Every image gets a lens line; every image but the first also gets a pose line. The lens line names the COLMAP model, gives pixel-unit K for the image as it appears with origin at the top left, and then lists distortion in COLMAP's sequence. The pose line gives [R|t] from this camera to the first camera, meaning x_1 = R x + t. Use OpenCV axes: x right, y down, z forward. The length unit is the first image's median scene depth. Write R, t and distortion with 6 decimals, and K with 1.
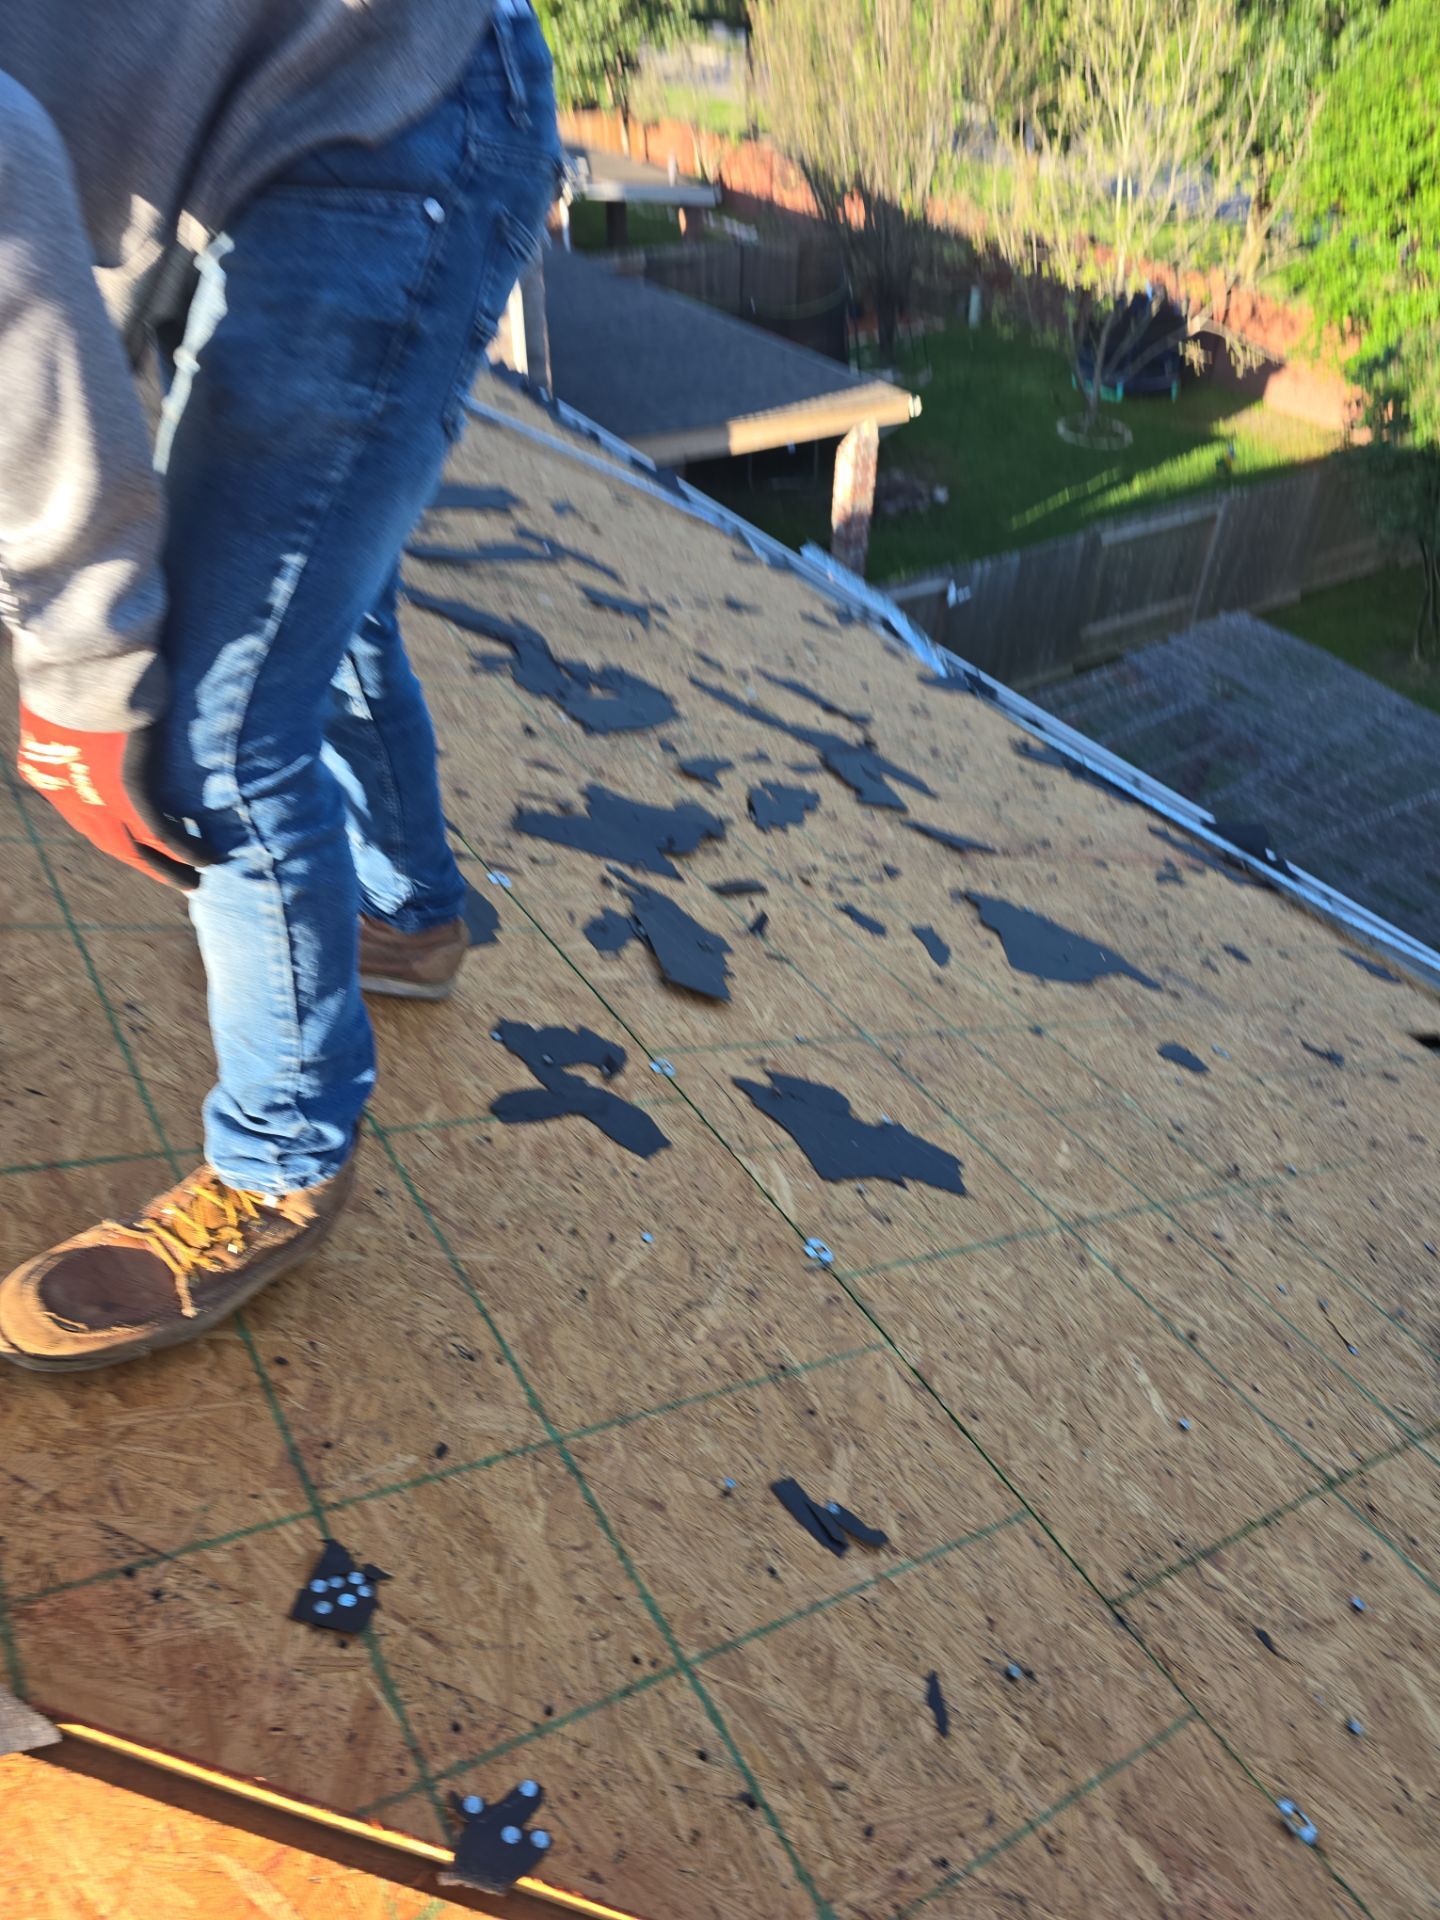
lens RADIAL K [[1280.0, 0, 724.3], [0, 1280.0, 942.8], [0, 0, 1]] dist [0.073554, -0.068365]
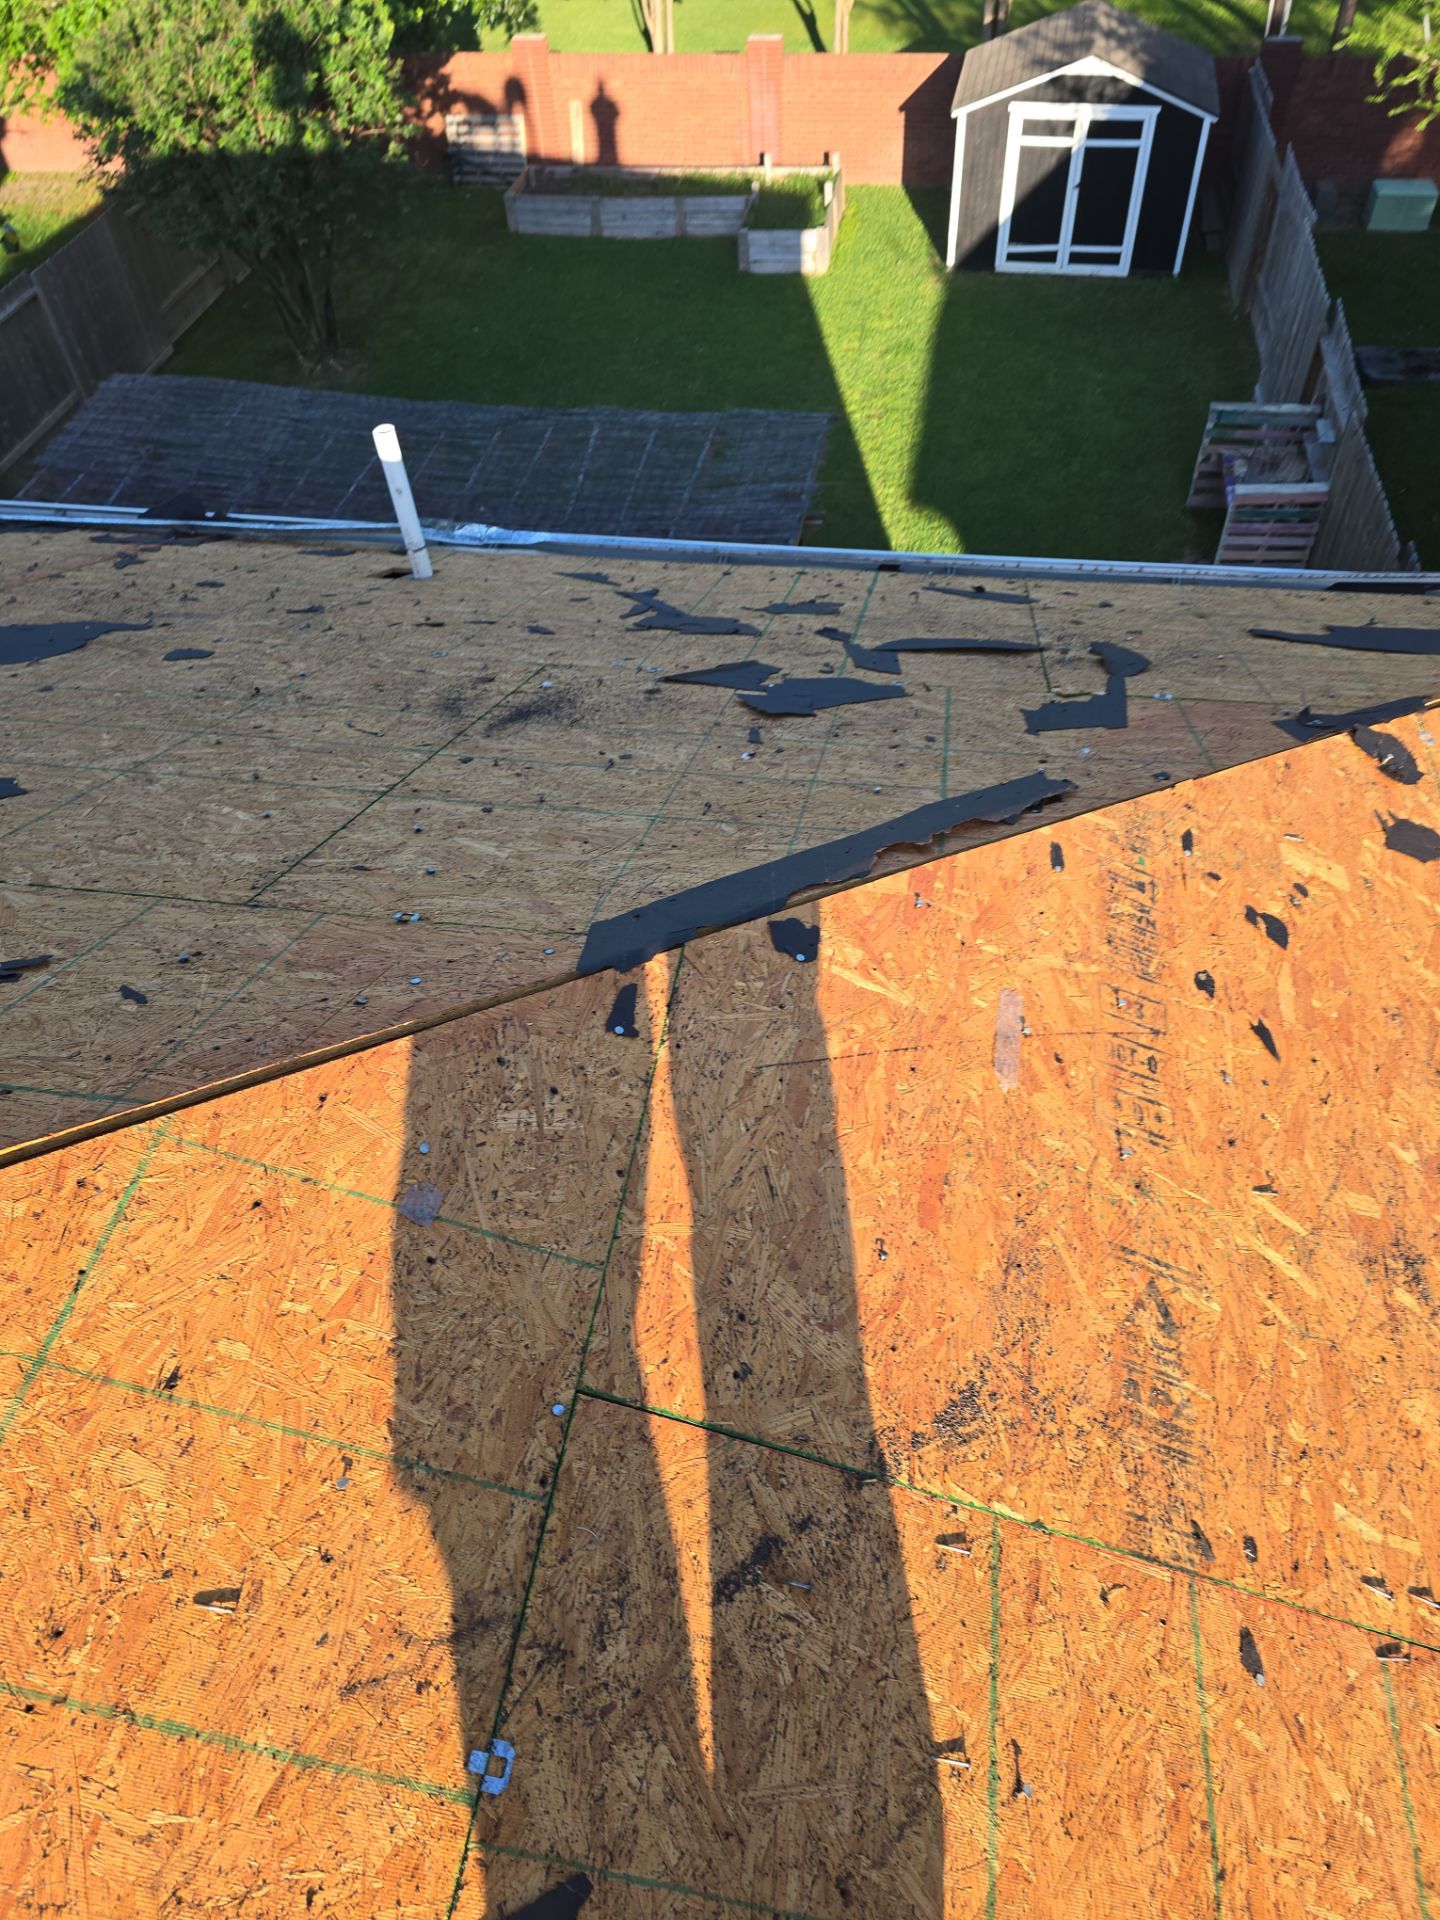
lens RADIAL K [[1280.0, 0, 715.9], [0, 1280.0, 952.9], [0, 0, 1]] dist [0.073554, -0.068365]
pose [[0.665798, -0.590321, 0.456327, -0.004644], [0.517122, 0.805961, 0.288118, 0.135354], [-0.537863, 0.044149, 0.841875, -0.119096]]
